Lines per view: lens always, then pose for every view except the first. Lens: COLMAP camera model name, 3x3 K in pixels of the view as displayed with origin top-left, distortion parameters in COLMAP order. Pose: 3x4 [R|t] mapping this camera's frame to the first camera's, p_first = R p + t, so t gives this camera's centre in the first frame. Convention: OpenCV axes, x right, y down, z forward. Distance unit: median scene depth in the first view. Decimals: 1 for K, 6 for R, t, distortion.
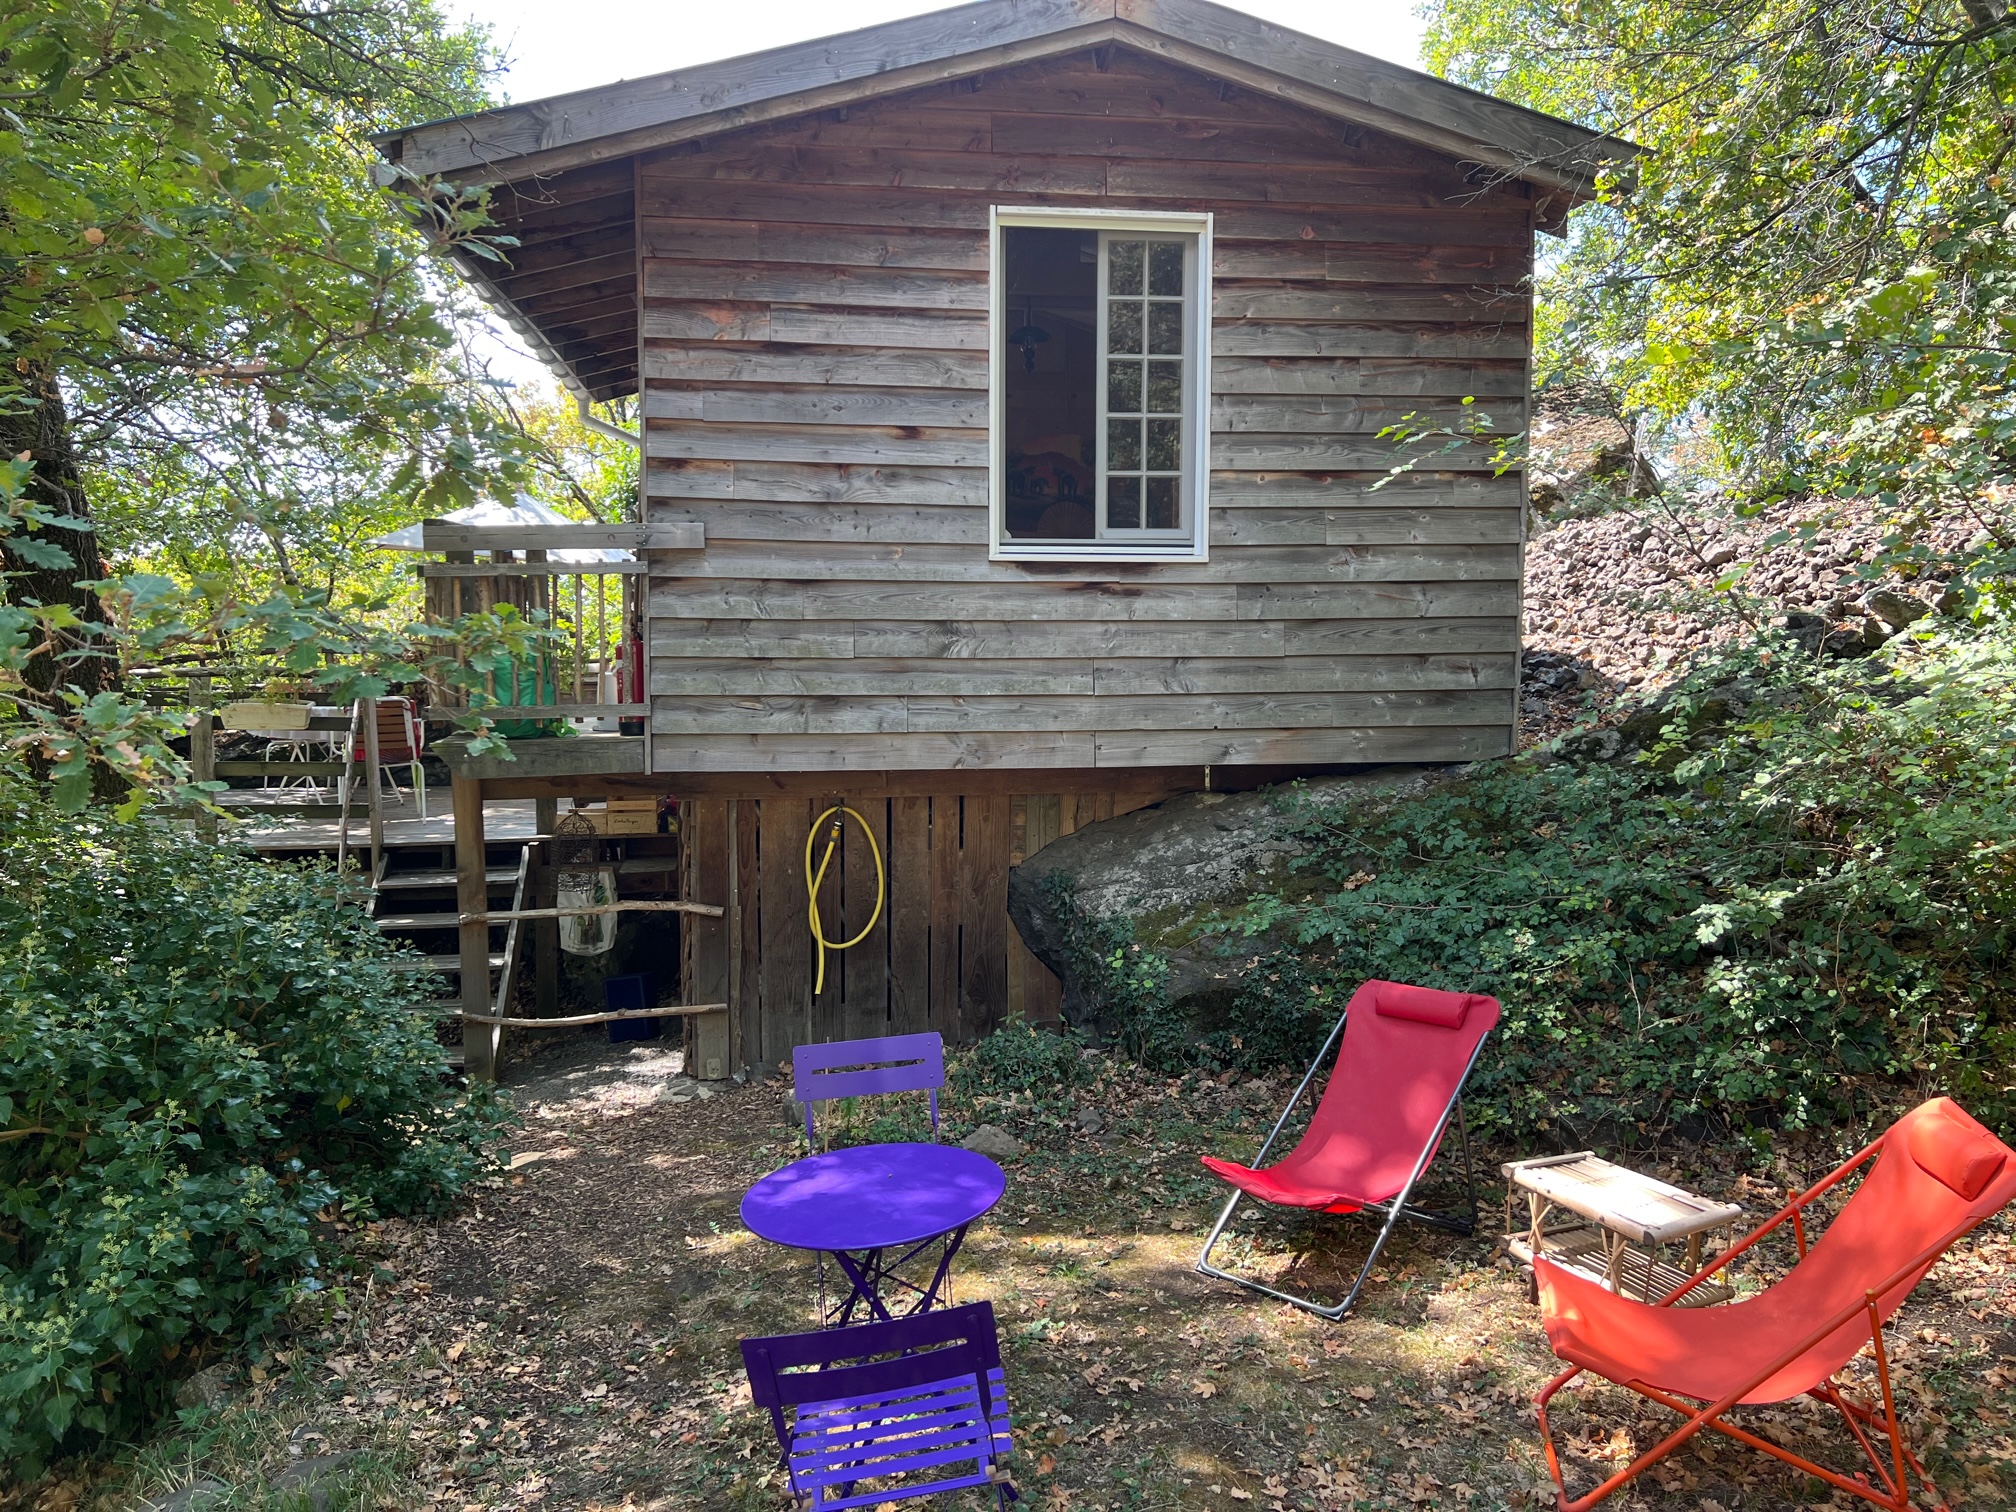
lens RADIAL K [[1525.3, 0, 1008.0], [0, 1525.3, 756.0], [0, 0, 1]] dist [0.116557, -0.218363]
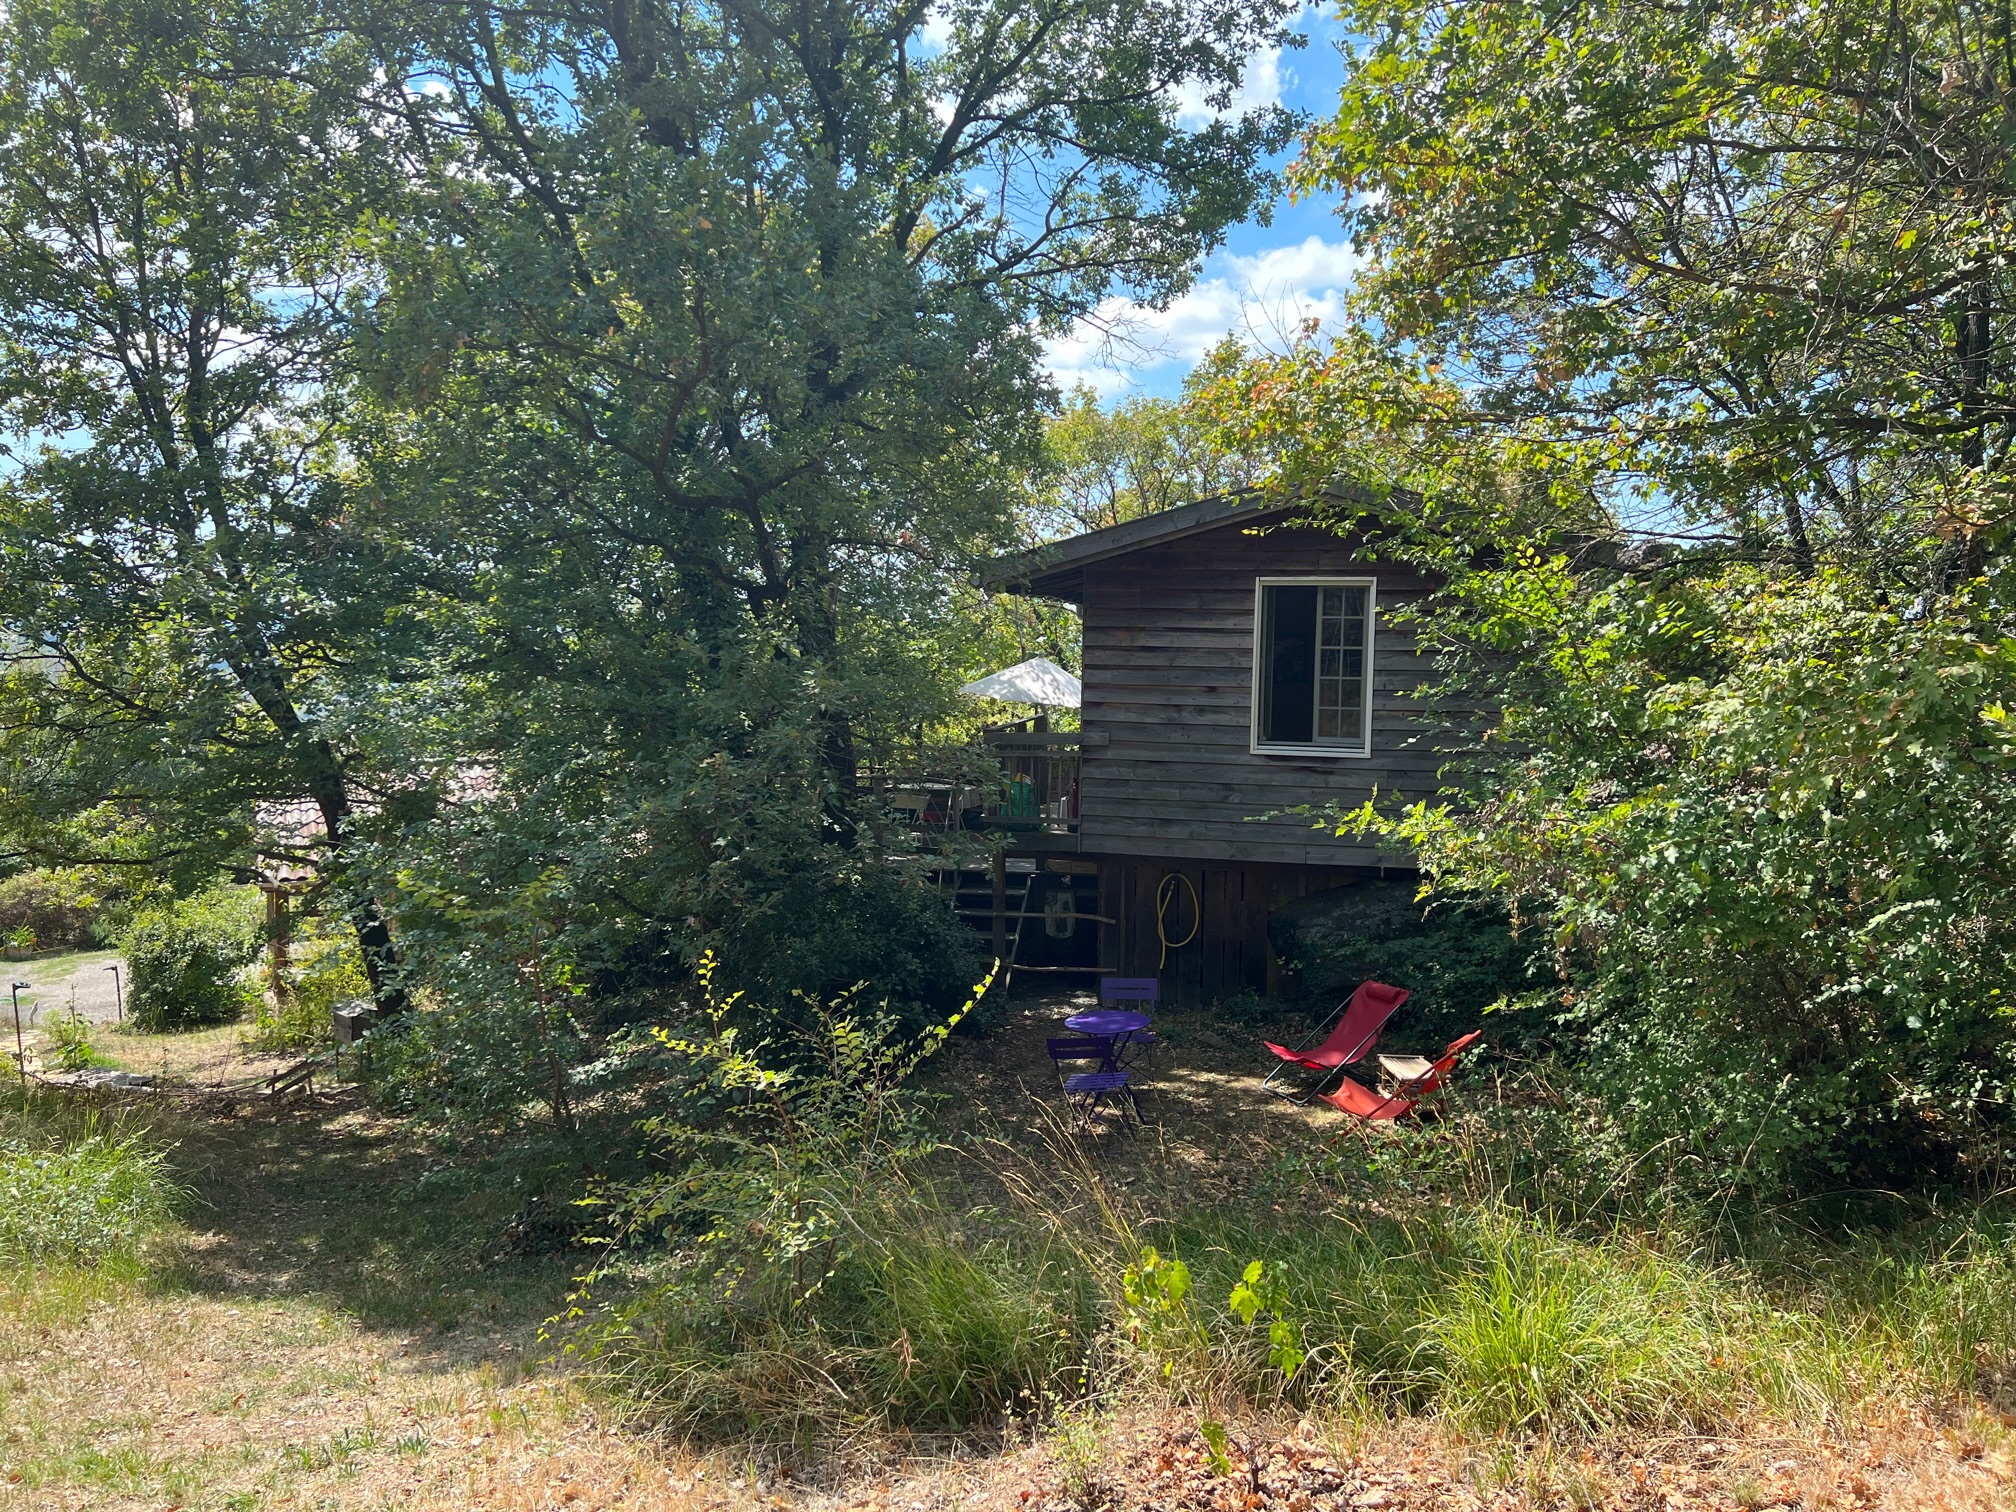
lens RADIAL K [[1525.3, 0, 1008.0], [0, 1525.3, 756.0], [0, 0, 1]] dist [0.116557, -0.218363]
pose [[0.933153, 0.045519, -0.356586, 0.390068], [-0.046219, 0.998910, 0.006564, -0.122979], [0.356496, 0.010356, 0.934240, -0.917043]]
